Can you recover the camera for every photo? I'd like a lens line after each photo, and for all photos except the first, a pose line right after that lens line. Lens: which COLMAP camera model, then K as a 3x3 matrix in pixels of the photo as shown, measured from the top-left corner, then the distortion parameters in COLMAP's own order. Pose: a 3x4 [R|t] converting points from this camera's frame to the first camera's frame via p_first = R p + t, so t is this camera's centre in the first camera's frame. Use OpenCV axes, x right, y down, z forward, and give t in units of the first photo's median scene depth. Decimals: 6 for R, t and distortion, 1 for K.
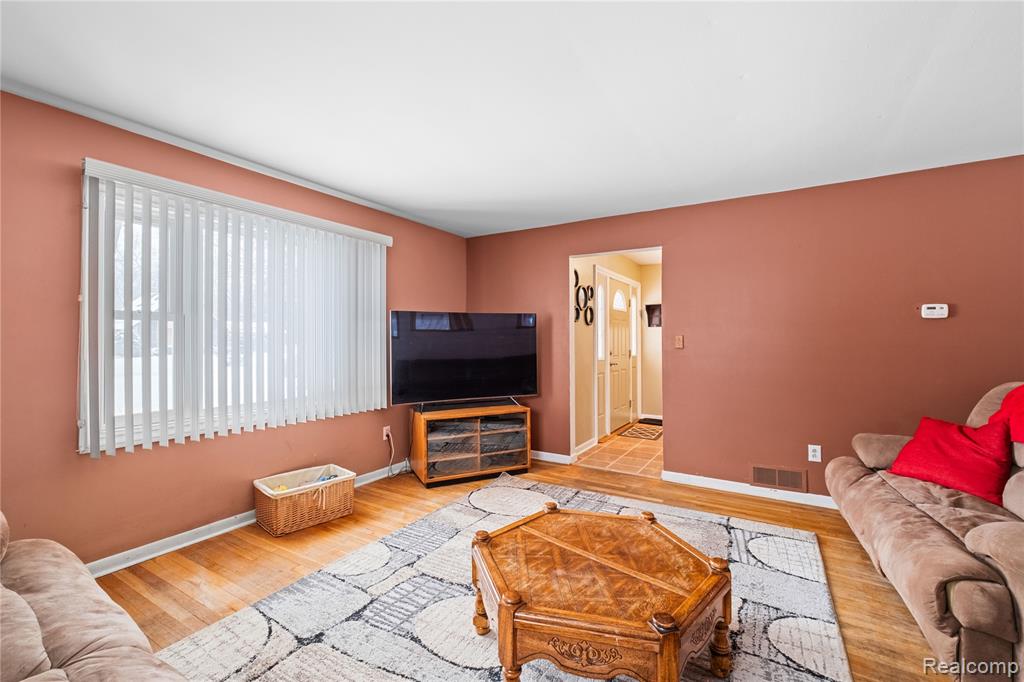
lens RADIAL K [[432.7, 0, 508.6], [0, 432.7, 332.9], [0, 0, 1]] dist [-0.003108, -0.000176]
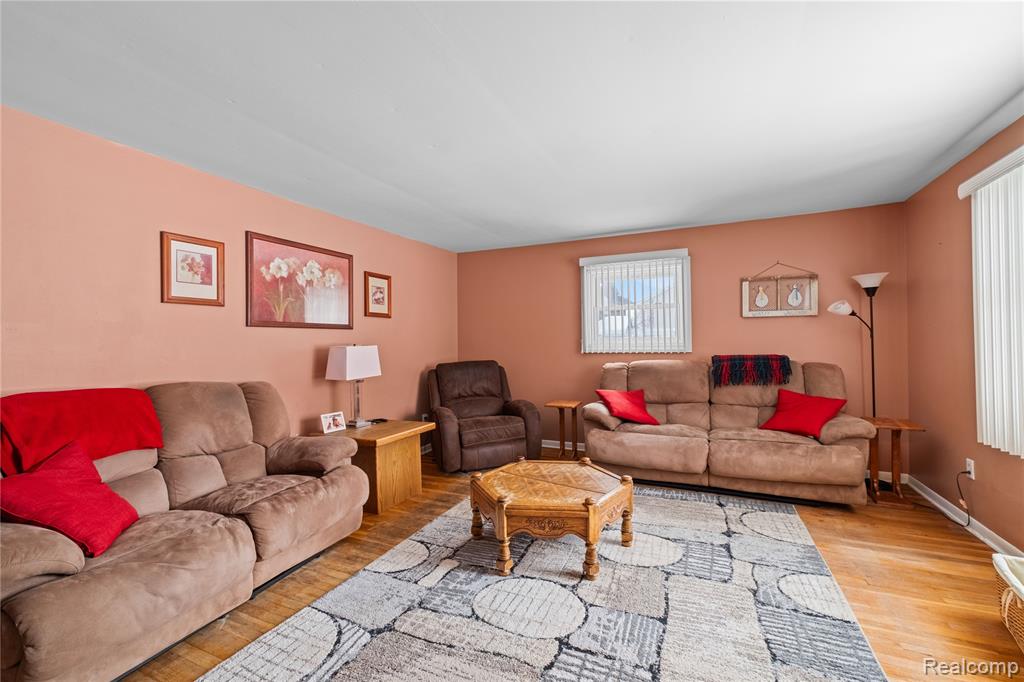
lens RADIAL K [[436.3, 0, 508.3], [0, 436.3, 345.4], [0, 0, 1]] dist [-0.001972, -0.000024]
pose [[-0.993738, 0.014345, -0.110812, 0.408584], [0.015662, 0.999817, -0.011026, 0.033281], [0.110634, -0.012692, -0.993780, 2.041849]]
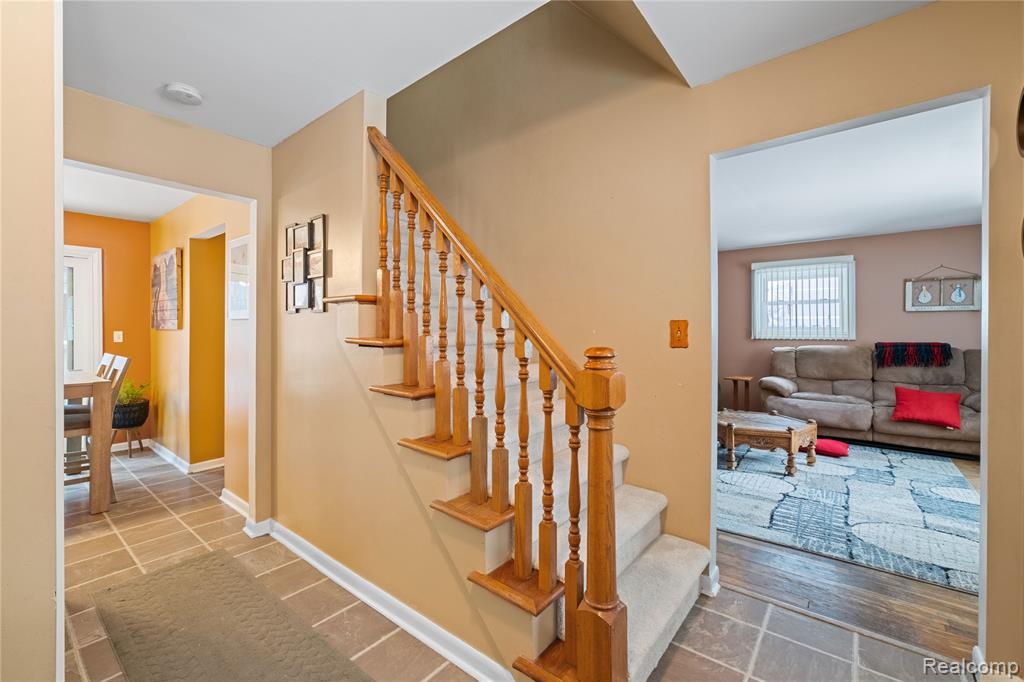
lens RADIAL K [[432.7, 0, 508.6], [0, 432.7, 332.9], [0, 0, 1]] dist [-0.003108, -0.000176]
pose [[-0.990396, 0.000011, 0.138263, 0.979959], [-0.001370, 0.999950, -0.009892, 0.045364], [-0.138256, -0.009986, -0.990346, 2.867403]]
